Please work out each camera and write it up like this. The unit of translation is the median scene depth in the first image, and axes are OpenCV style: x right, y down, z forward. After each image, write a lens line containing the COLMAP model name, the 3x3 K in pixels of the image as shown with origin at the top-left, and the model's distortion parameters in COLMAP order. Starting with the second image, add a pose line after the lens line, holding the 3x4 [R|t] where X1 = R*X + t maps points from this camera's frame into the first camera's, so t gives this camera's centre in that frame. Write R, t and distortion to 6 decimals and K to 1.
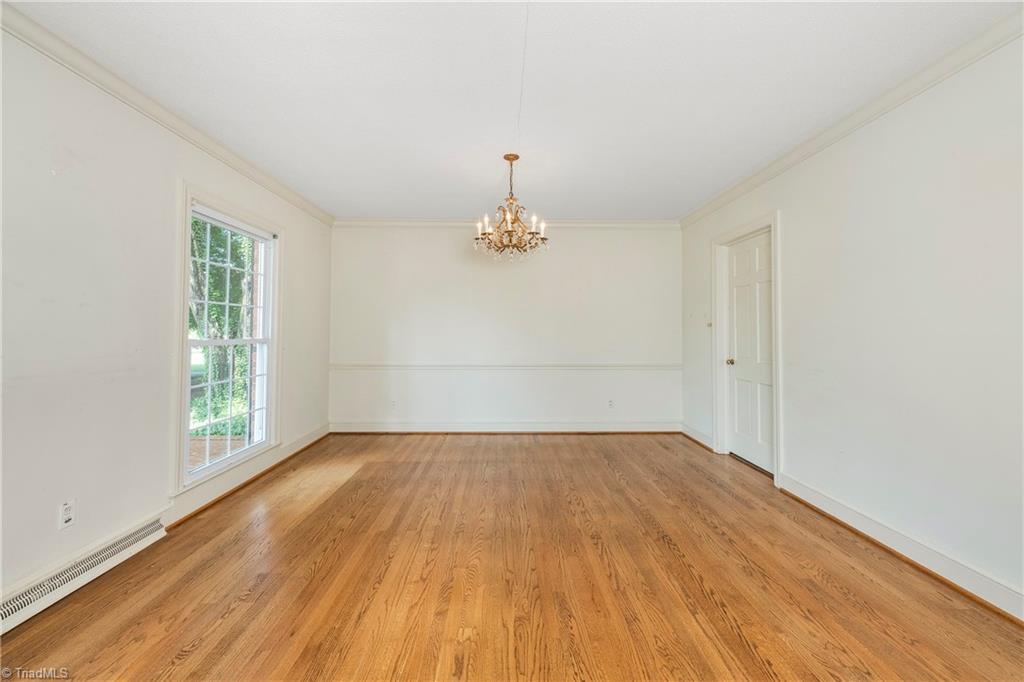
lens RADIAL K [[422.0, 0, 503.2], [0, 422.0, 324.7], [0, 0, 1]] dist [-0.002431, -0.002631]
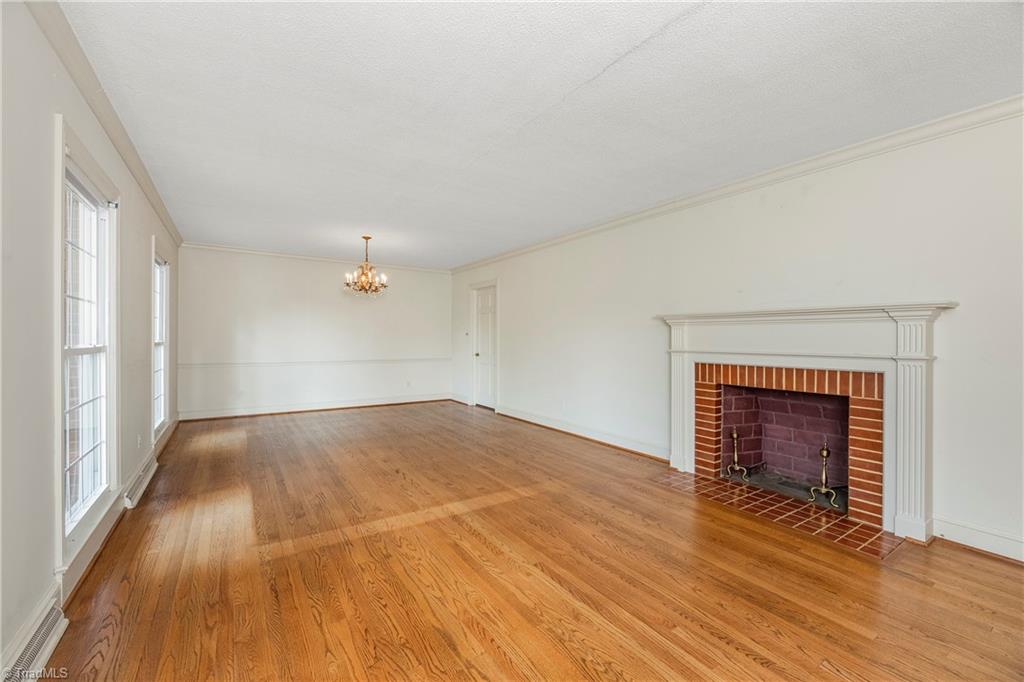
lens RADIAL K [[422.0, 0, 513.1], [0, 422.0, 339.7], [0, 0, 1]] dist [-0.002431, -0.002631]
pose [[0.841040, 0.003372, 0.540963, -0.323765], [-0.014774, 0.999751, 0.016739, -0.010101], [-0.540772, -0.022070, 0.840880, -0.628404]]
